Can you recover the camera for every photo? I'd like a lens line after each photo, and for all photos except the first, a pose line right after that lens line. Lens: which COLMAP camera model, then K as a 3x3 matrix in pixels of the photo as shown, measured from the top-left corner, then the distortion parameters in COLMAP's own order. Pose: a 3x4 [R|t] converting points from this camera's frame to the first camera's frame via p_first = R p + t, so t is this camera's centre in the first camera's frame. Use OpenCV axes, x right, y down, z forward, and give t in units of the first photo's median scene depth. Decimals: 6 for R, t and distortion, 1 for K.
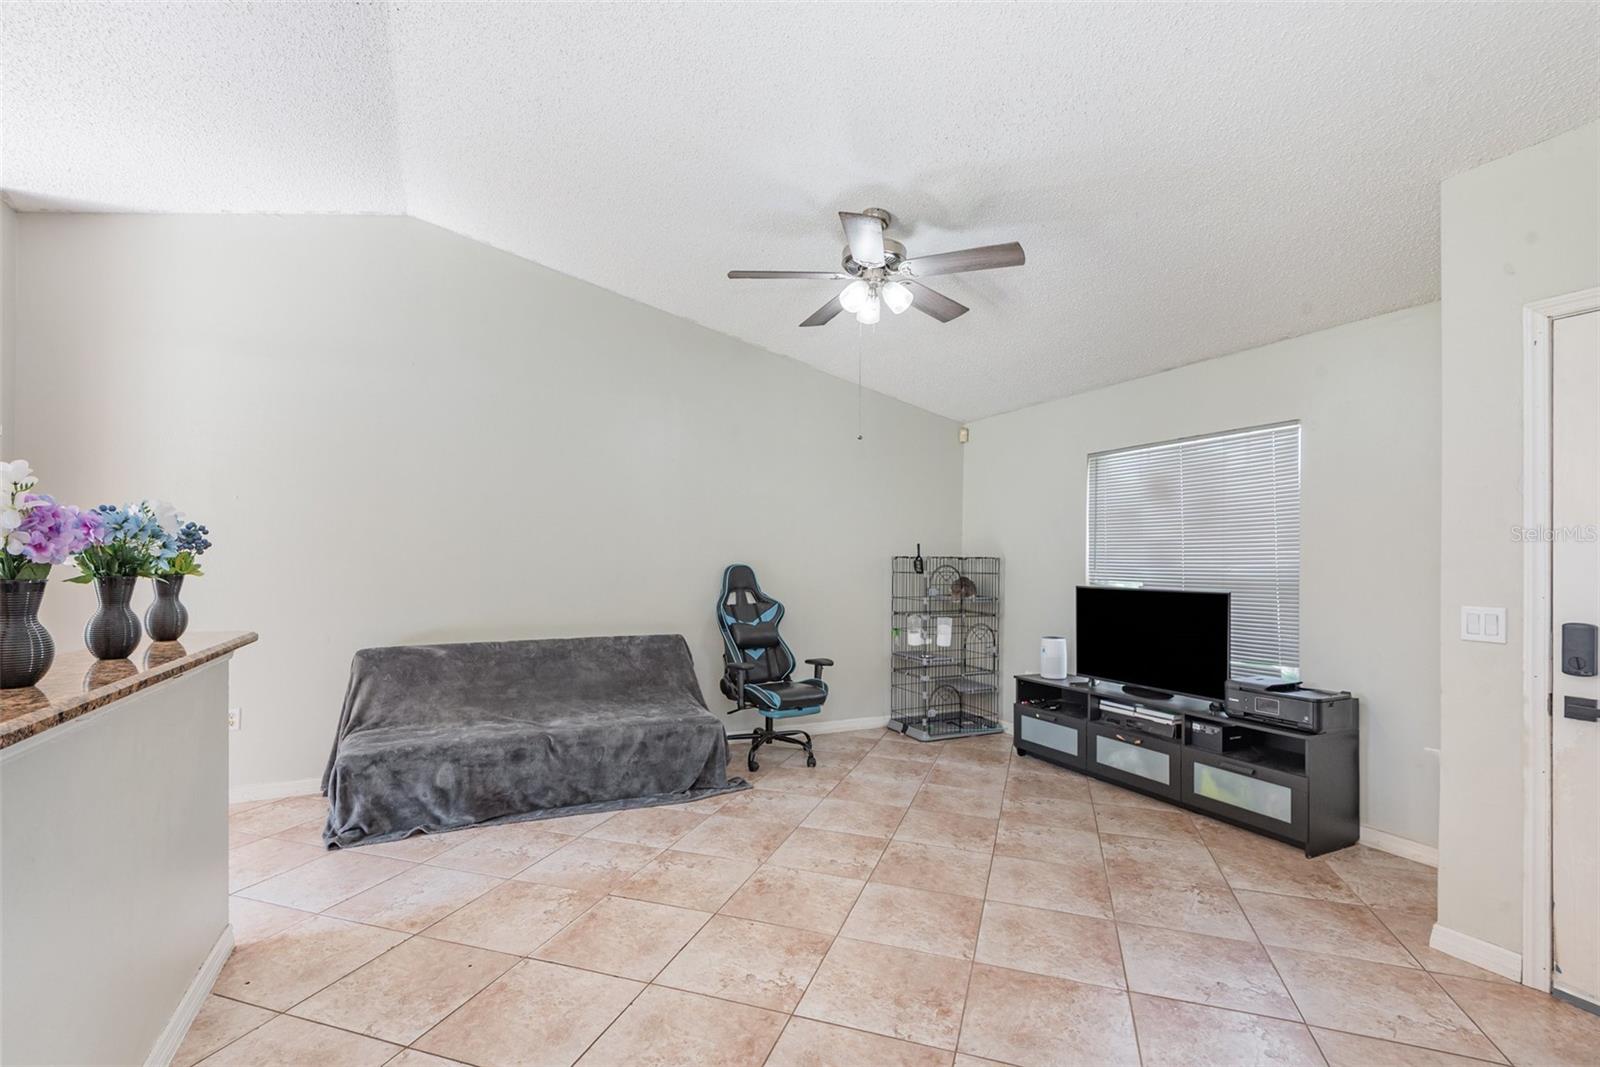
lens RADIAL K [[725.1, 0, 800.3], [0, 725.1, 547.5], [0, 0, 1]] dist [0.036177, -0.018949]
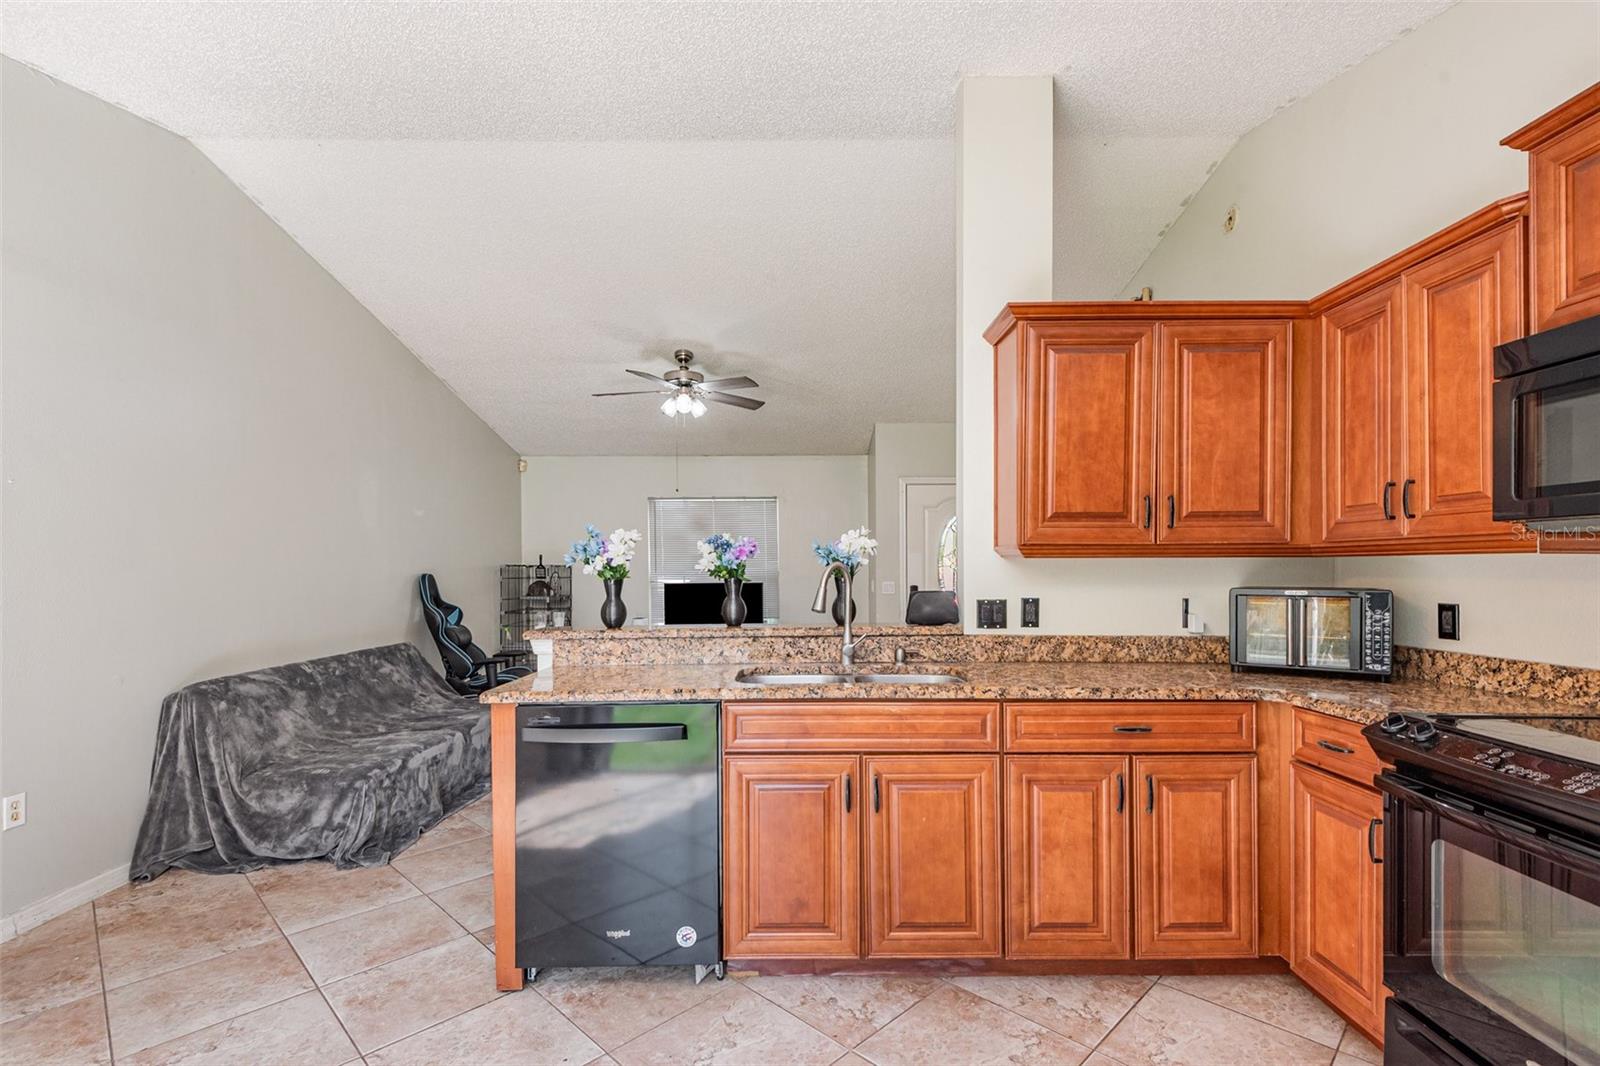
lens RADIAL K [[739.8, 0, 797.4], [0, 739.8, 572.6], [0, 0, 1]] dist [0.040568, -0.013419]
pose [[0.436244, -0.012688, 0.899739, -1.122784], [-0.008590, 0.999796, 0.018263, -0.001786], [-0.899787, -0.015696, 0.436046, 0.045073]]
